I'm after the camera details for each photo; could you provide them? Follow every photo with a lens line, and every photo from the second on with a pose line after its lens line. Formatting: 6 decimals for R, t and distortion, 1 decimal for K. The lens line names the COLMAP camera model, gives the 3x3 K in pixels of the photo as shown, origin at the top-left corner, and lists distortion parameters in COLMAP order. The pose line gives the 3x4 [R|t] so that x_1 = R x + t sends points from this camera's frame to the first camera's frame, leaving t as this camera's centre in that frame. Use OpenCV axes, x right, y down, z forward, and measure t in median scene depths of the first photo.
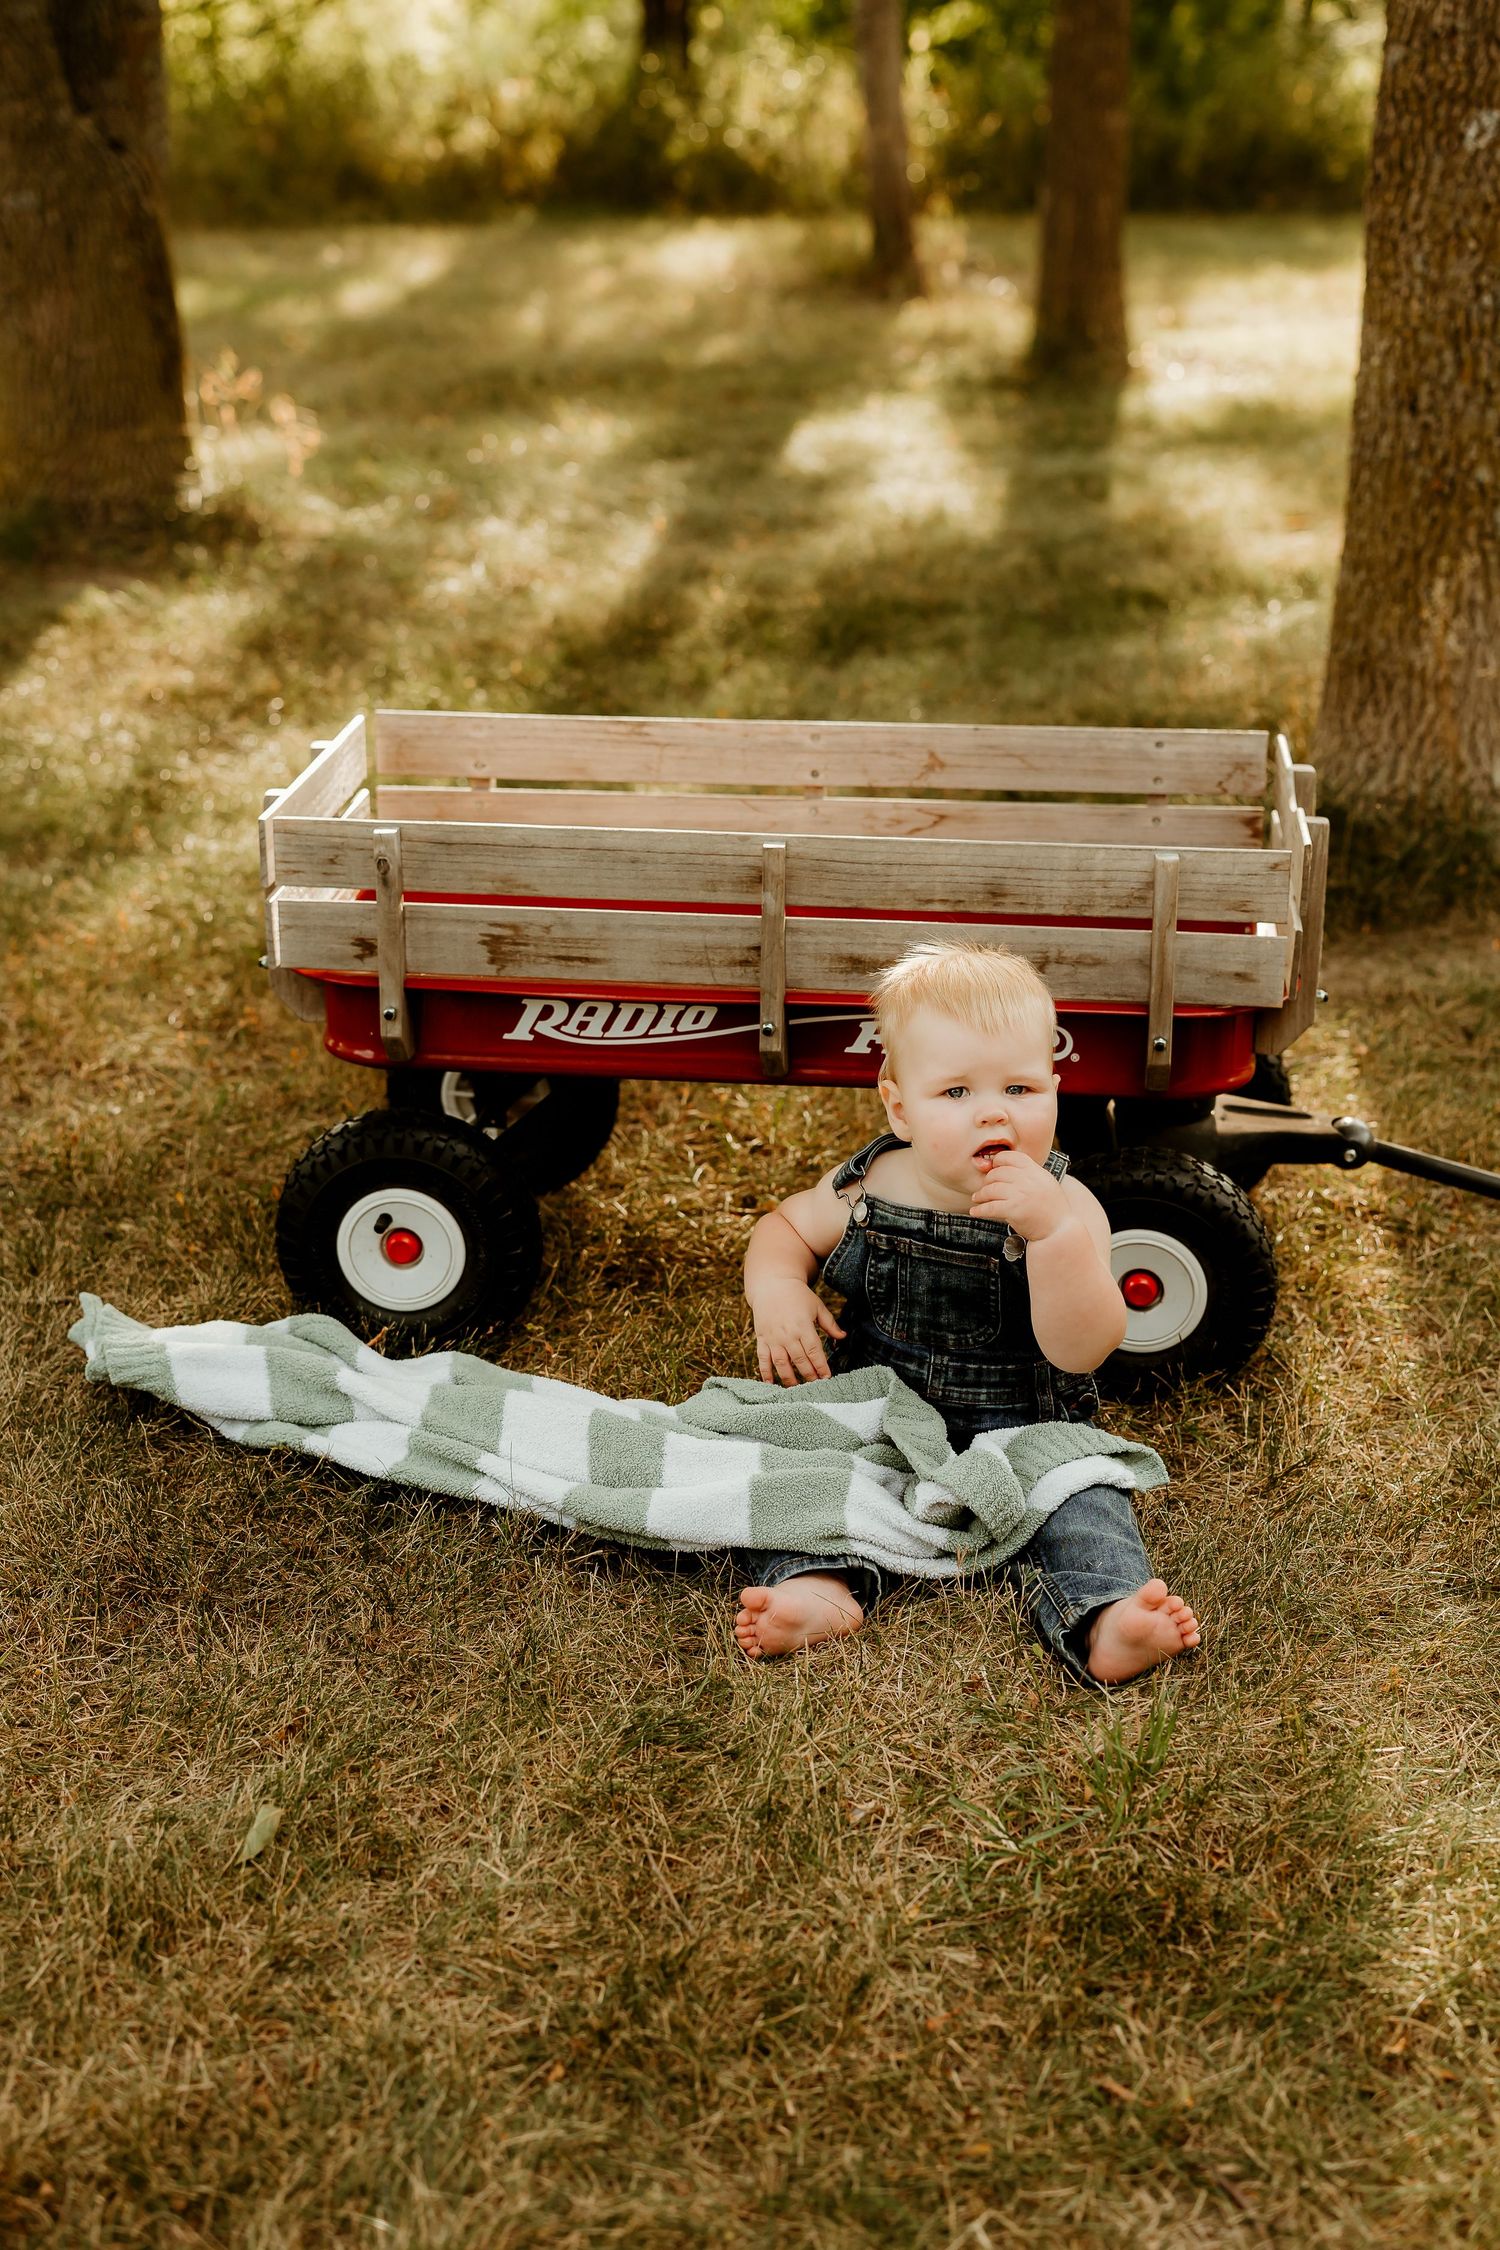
lens RADIAL K [[3560.3, 0, 737.1], [0, 3560.3, 1116.2], [0, 0, 1]] dist [0.002602, 0.000000]
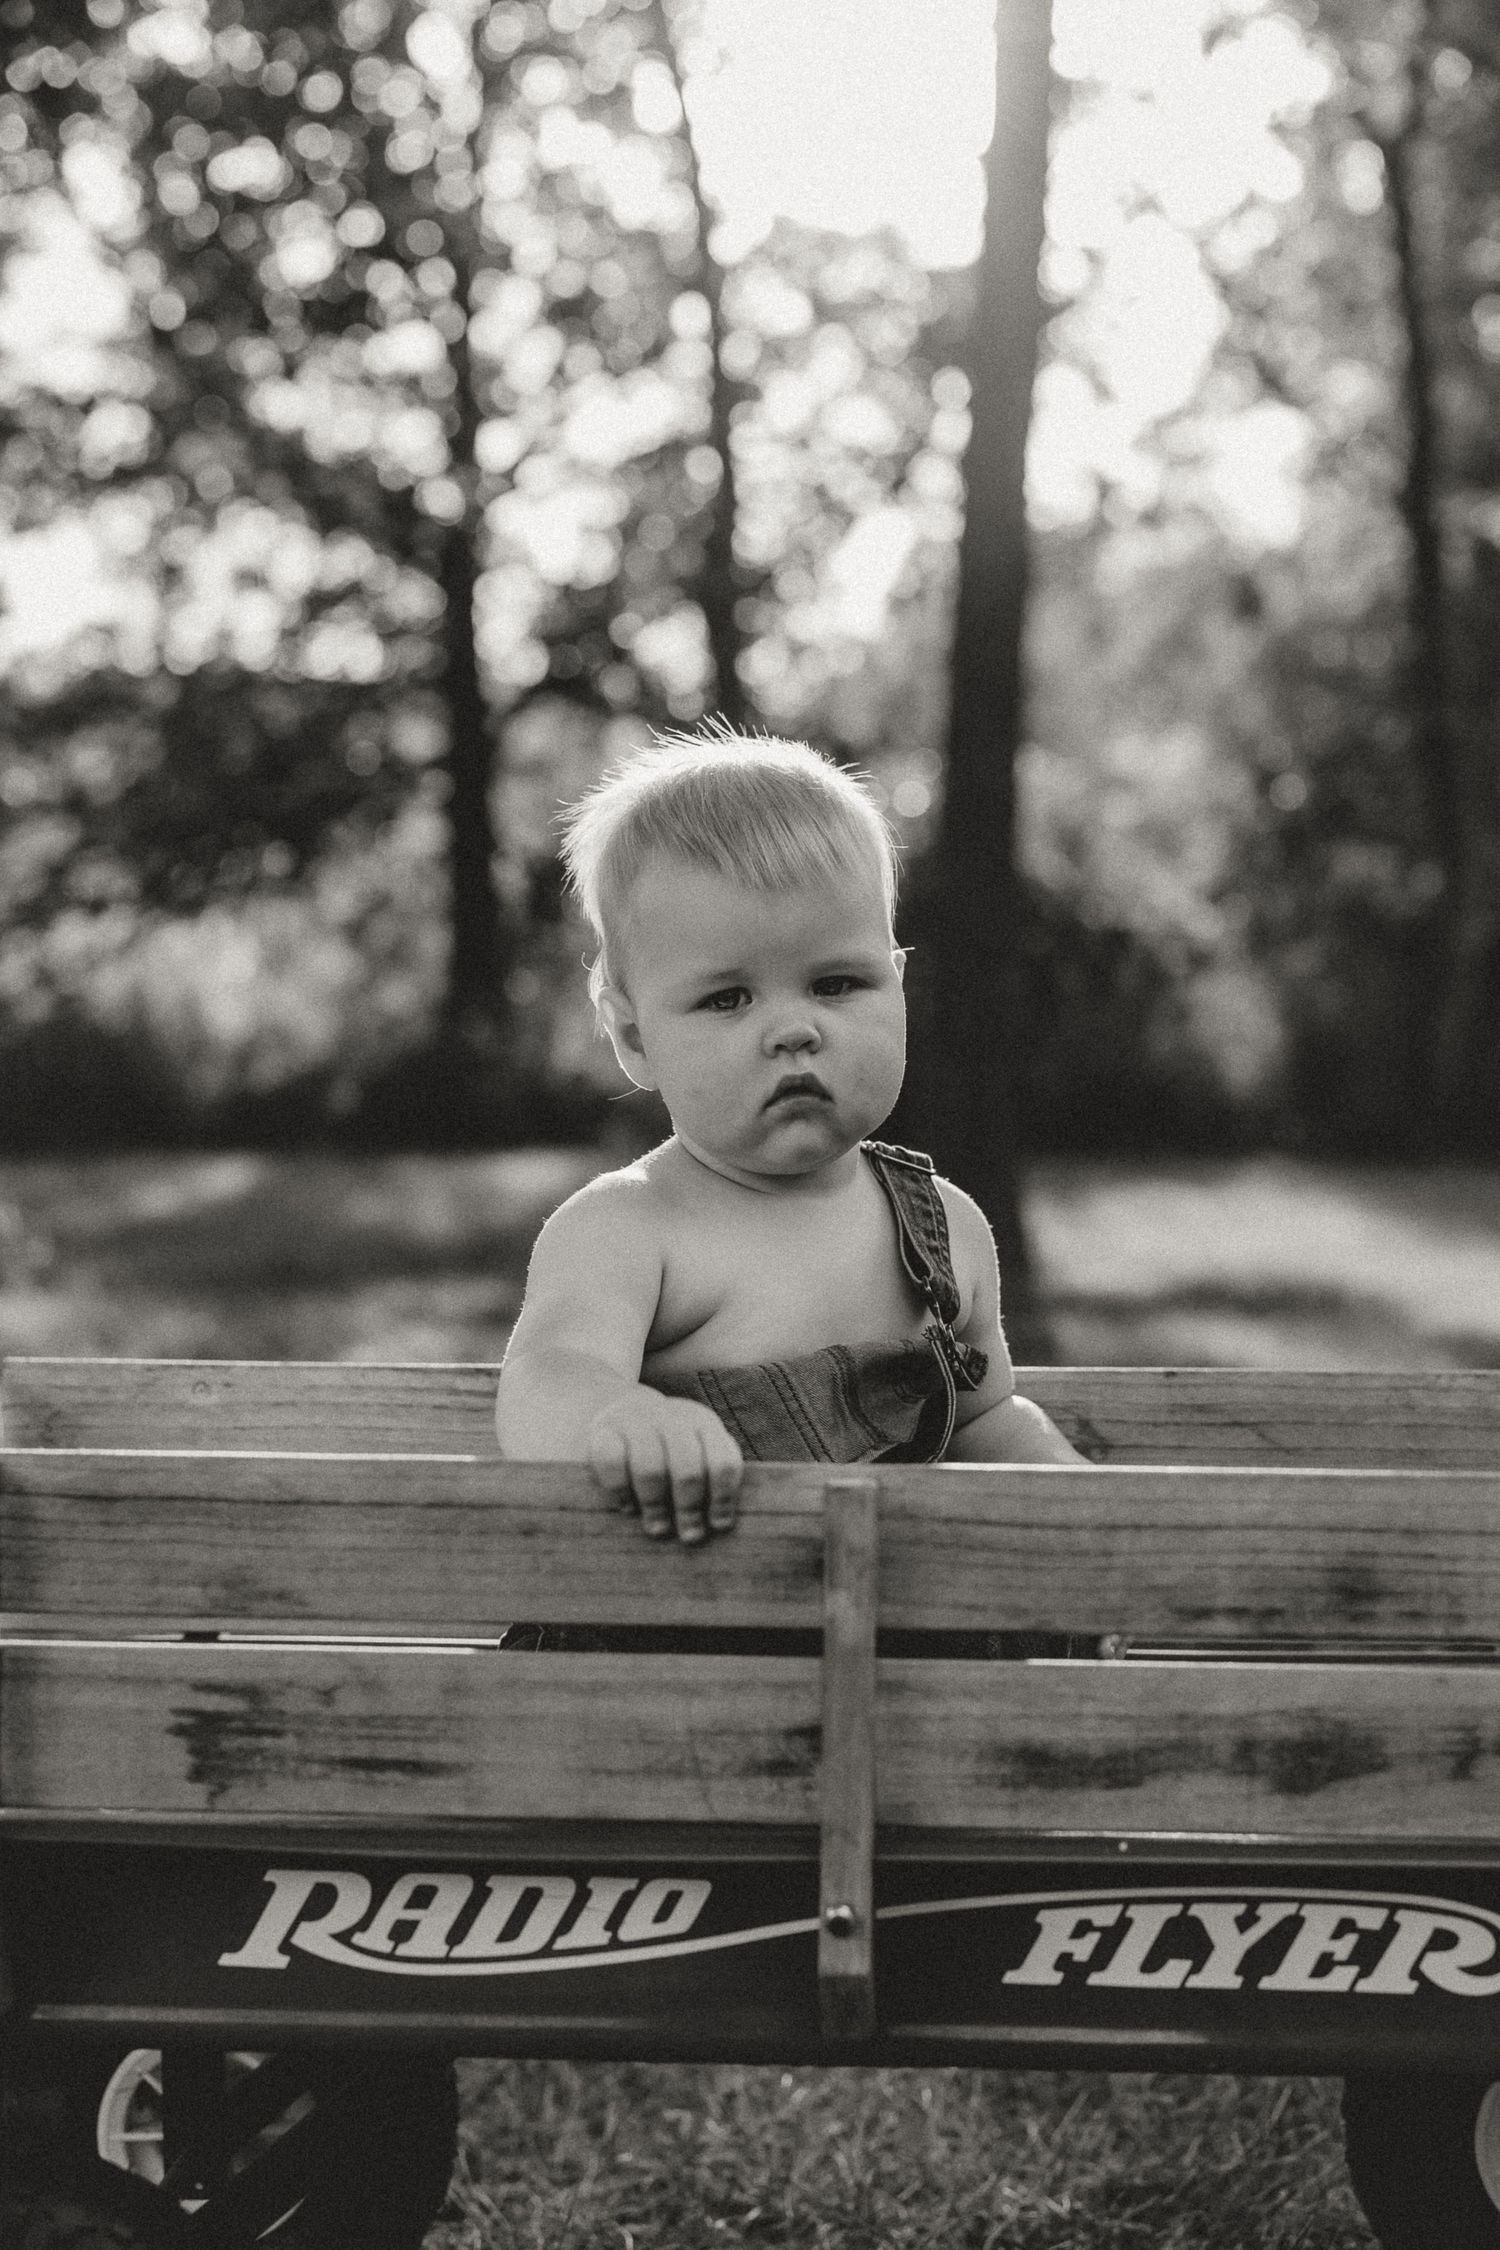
lens RADIAL K [[3426.5, 0, 760.9], [0, 3426.5, 1073.1], [0, 0, 1]] dist [0.029572, 0.000000]
pose [[0.997288, 0.006344, 0.073321, -0.031112], [0.017903, 0.945435, -0.325319, 0.013143], [-0.071384, 0.325750, 0.942757, 0.565231]]
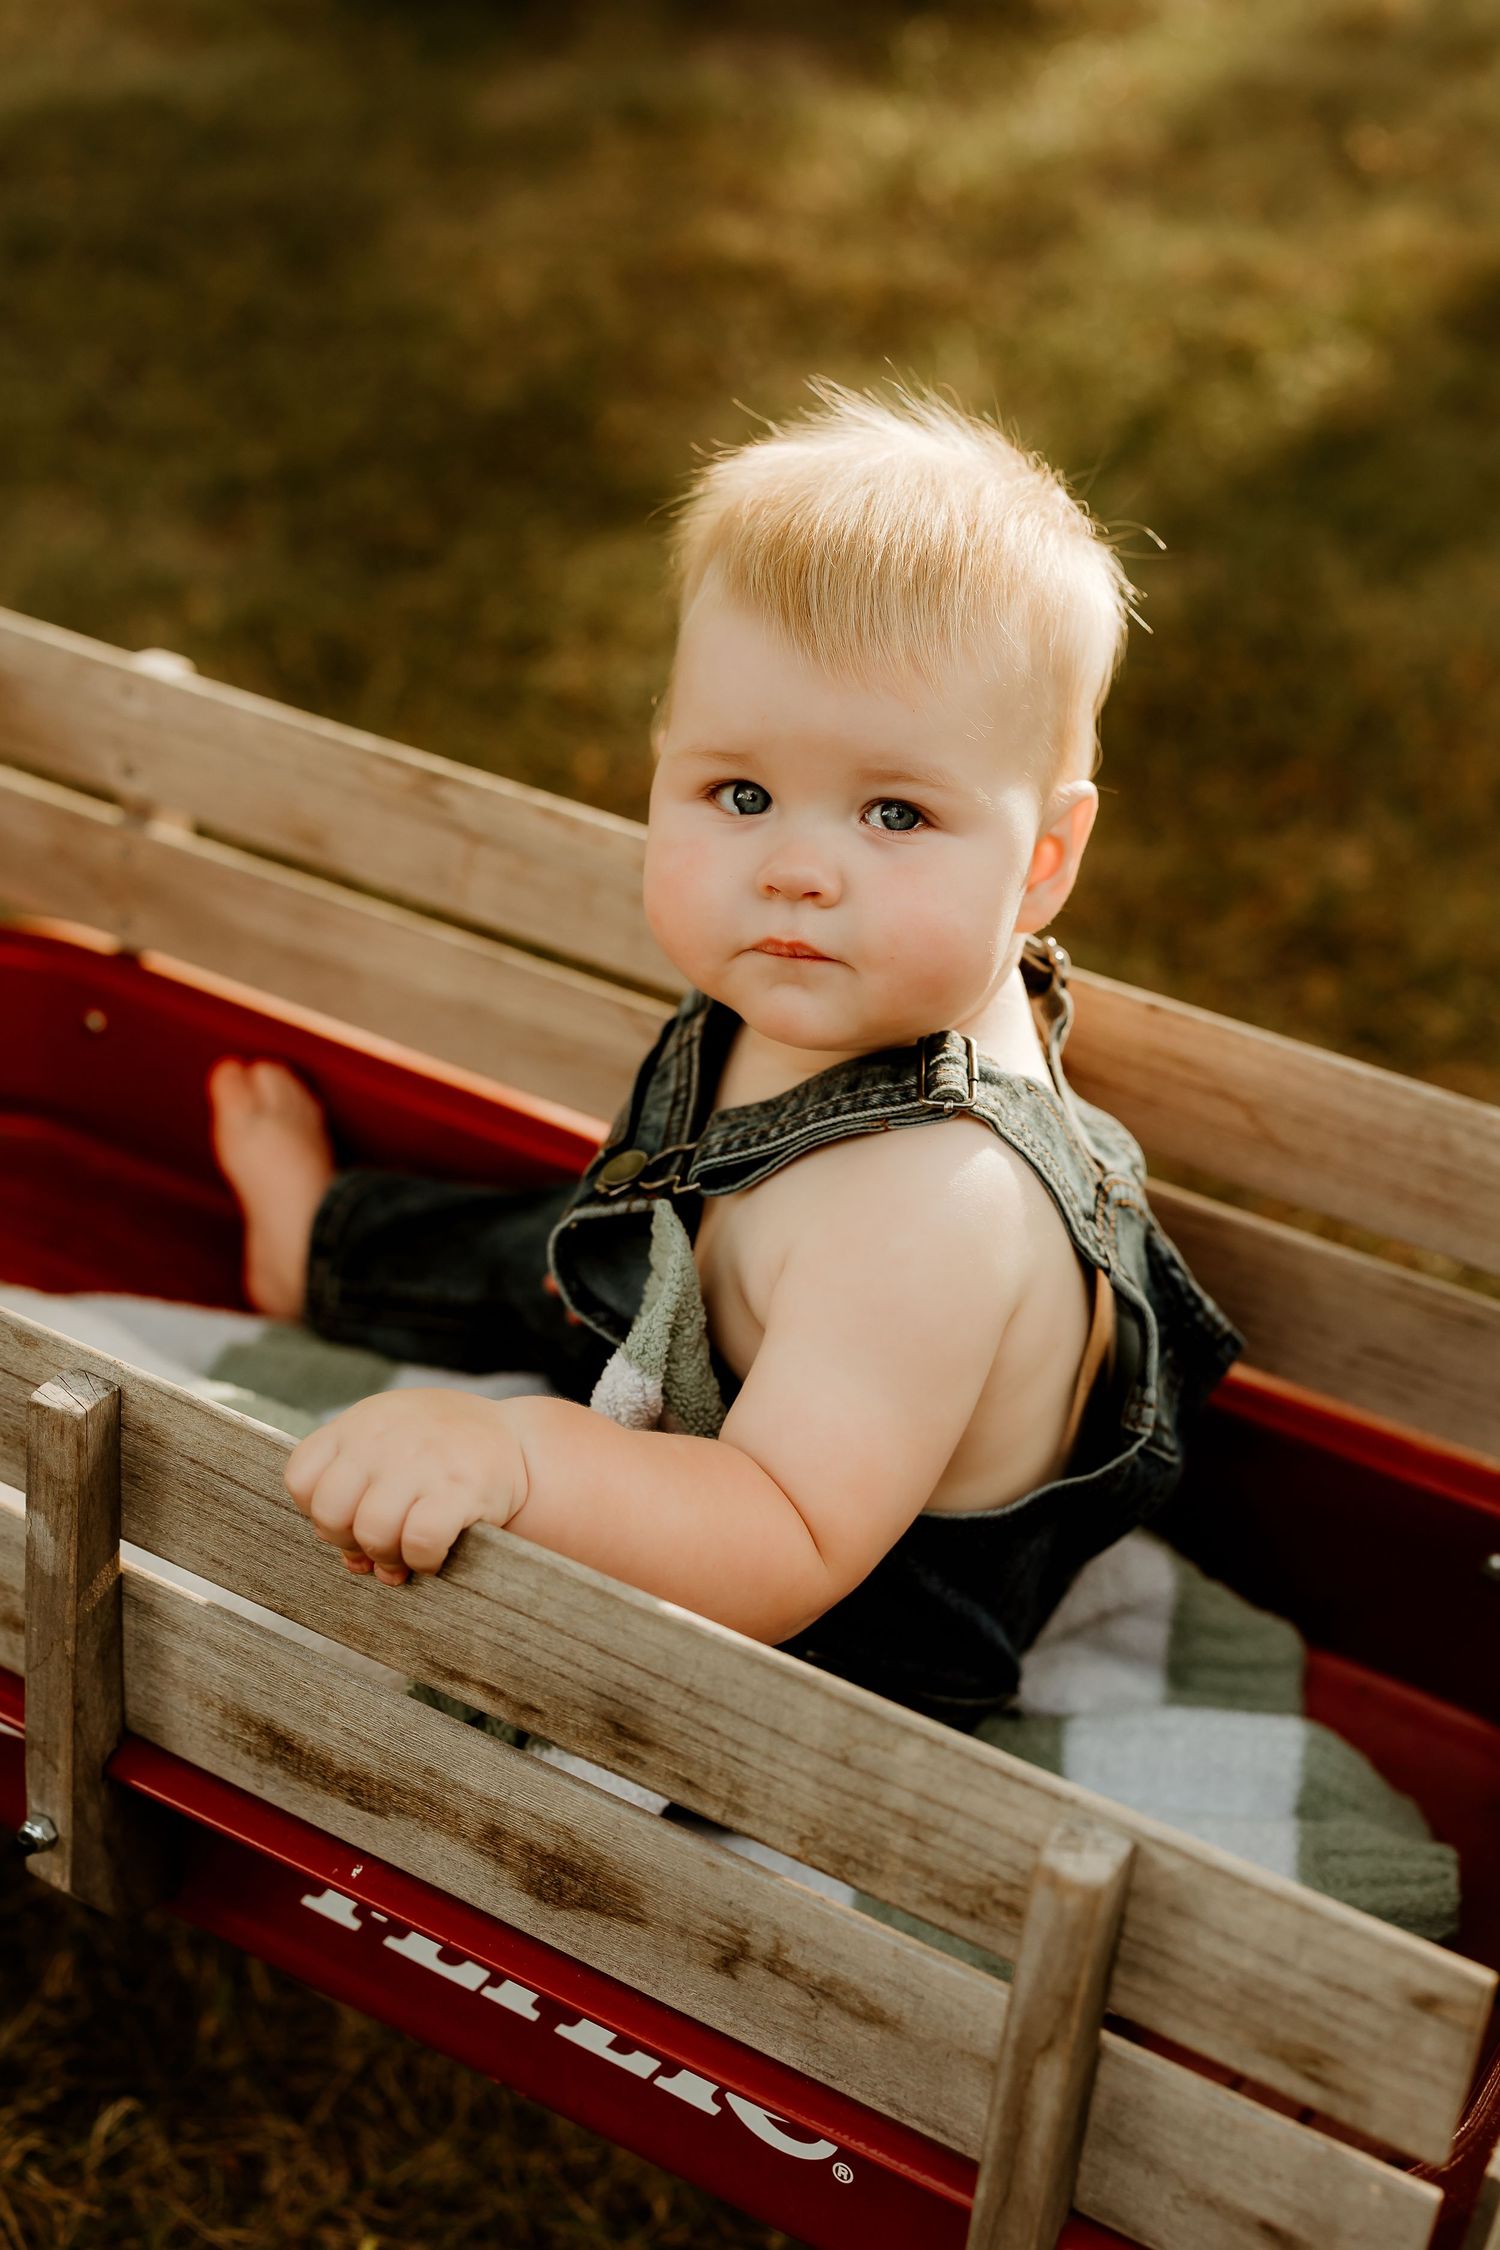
lens RADIAL K [[3426.5, 0, 726.4], [0, 3426.5, 1131.5], [0, 0, 1]] dist [0.029572, 0.000000]
pose [[0.906379, 0.271687, -0.323516, 0.163170], [-0.214568, 0.955708, 0.201452, -0.175118], [0.363919, -0.113176, 0.924529, 0.693987]]
